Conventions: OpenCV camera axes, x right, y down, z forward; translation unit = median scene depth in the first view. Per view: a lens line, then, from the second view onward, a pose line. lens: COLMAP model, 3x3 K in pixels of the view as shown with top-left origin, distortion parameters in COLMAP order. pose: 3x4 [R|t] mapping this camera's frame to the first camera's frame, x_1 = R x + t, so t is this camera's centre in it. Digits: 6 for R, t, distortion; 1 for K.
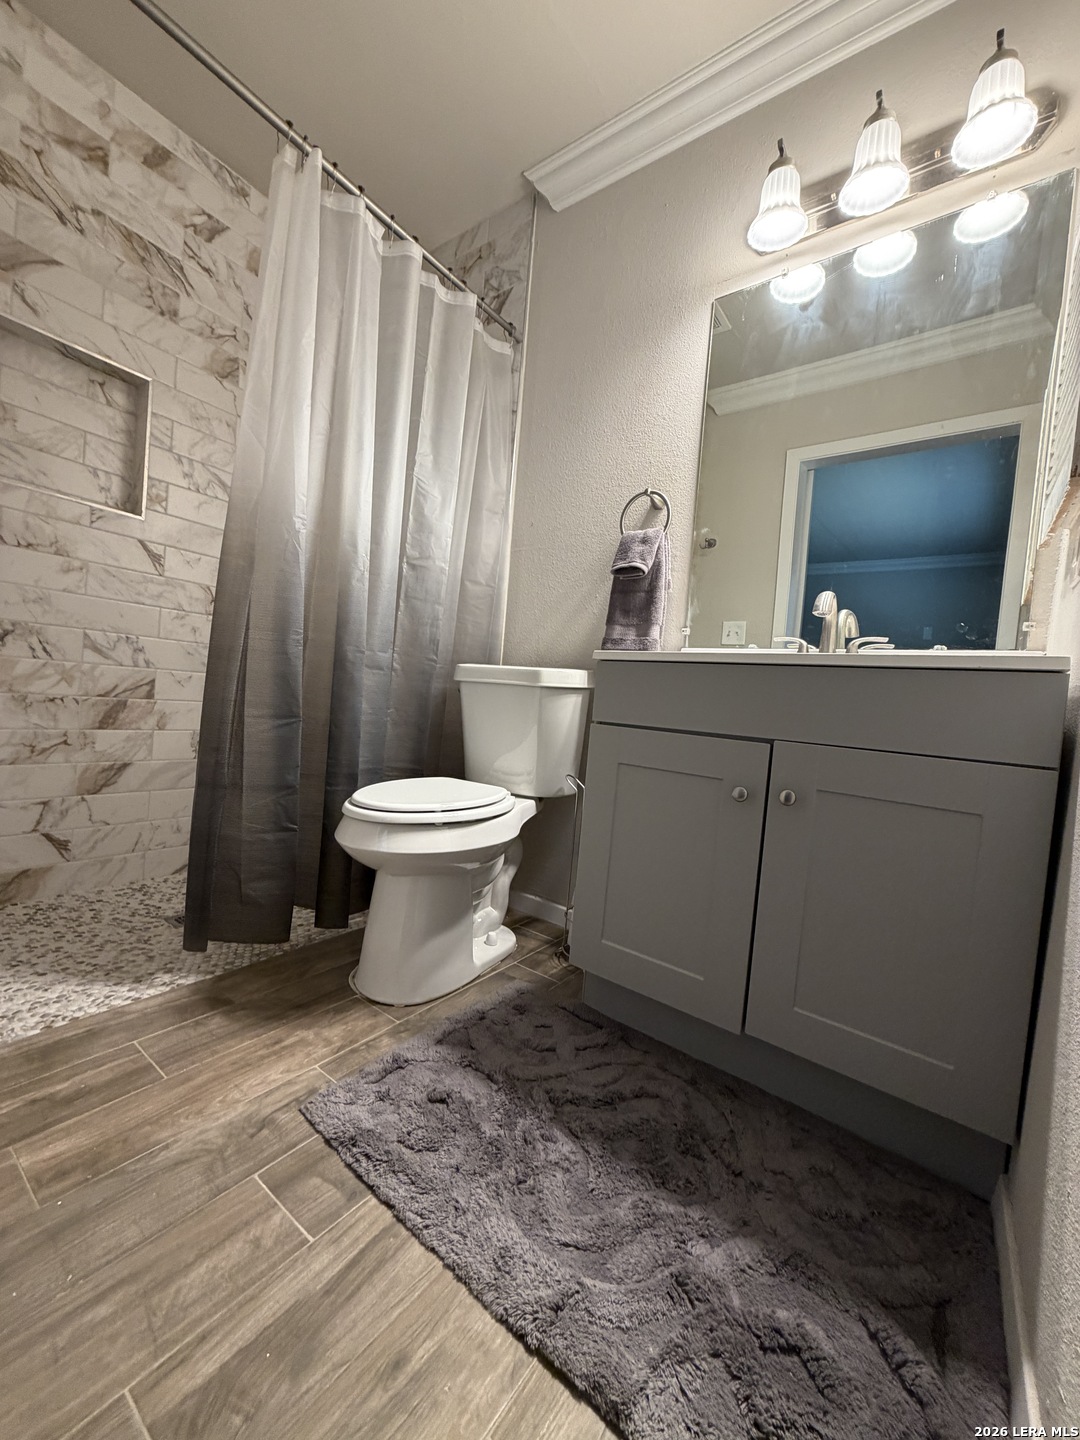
lens RADIAL K [[571.9, 0, 539.1], [0, 571.9, 721.3], [0, 0, 1]] dist [0.000319, 0.000033]
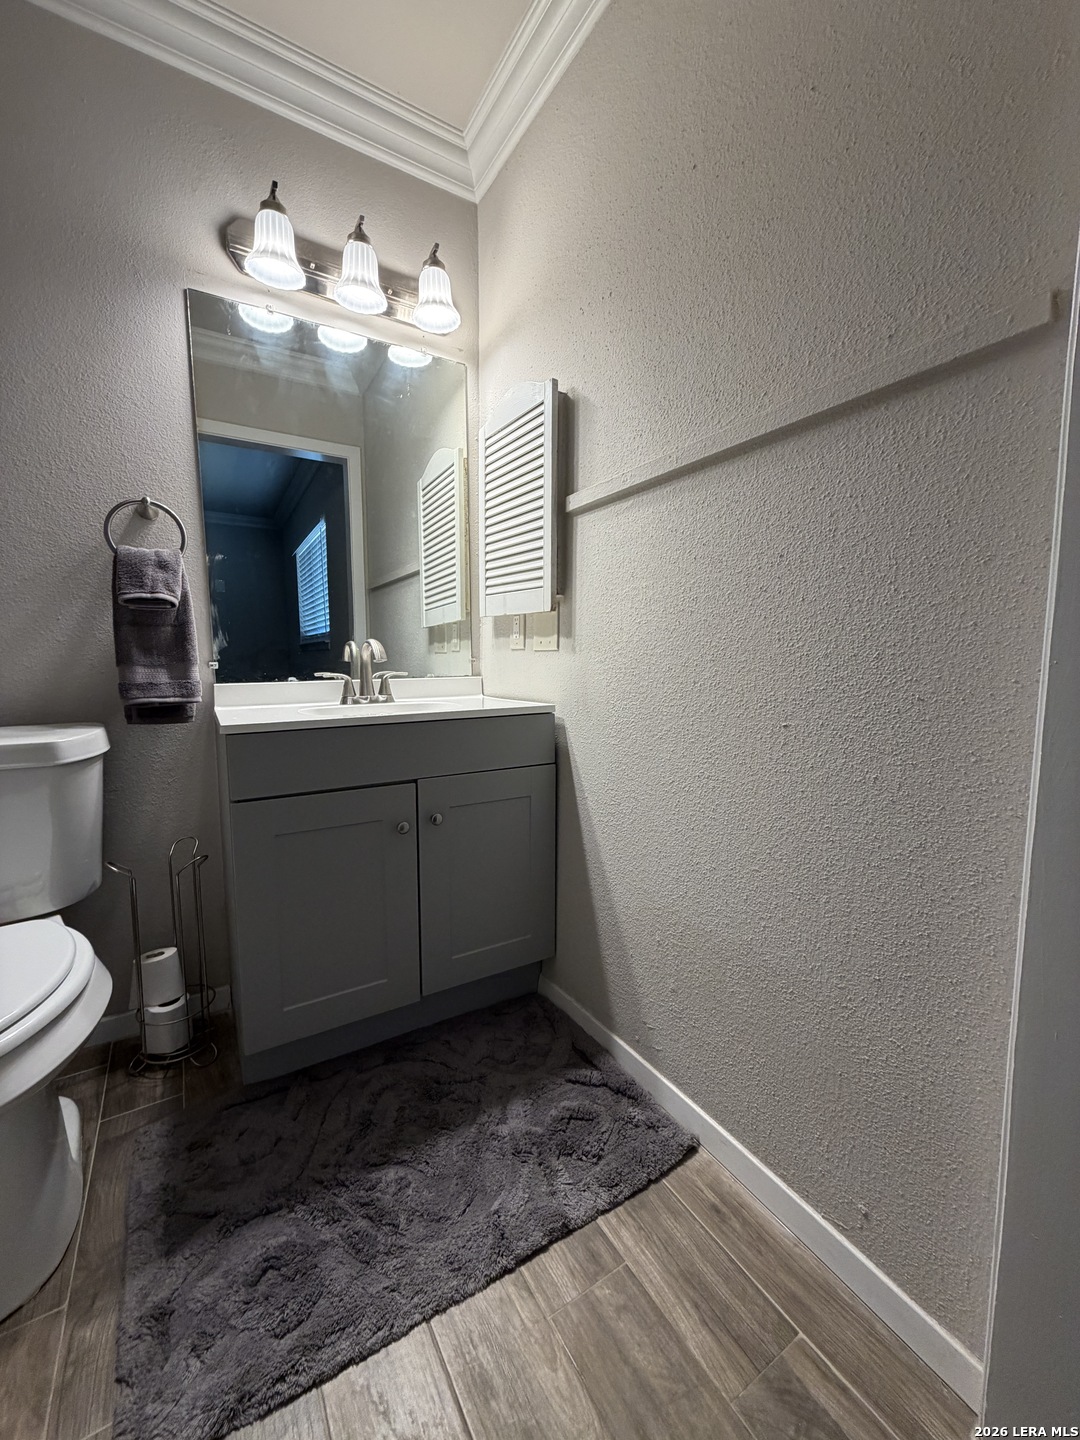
lens RADIAL K [[571.9, 0, 539.1], [0, 571.9, 721.3], [0, 0, 1]] dist [0.000319, 0.000033]
pose [[0.368785, -0.185154, 0.910887, -0.657283], [0.068808, 0.982709, 0.171895, -0.305463], [-0.926964, -0.000716, 0.375149, 0.258453]]
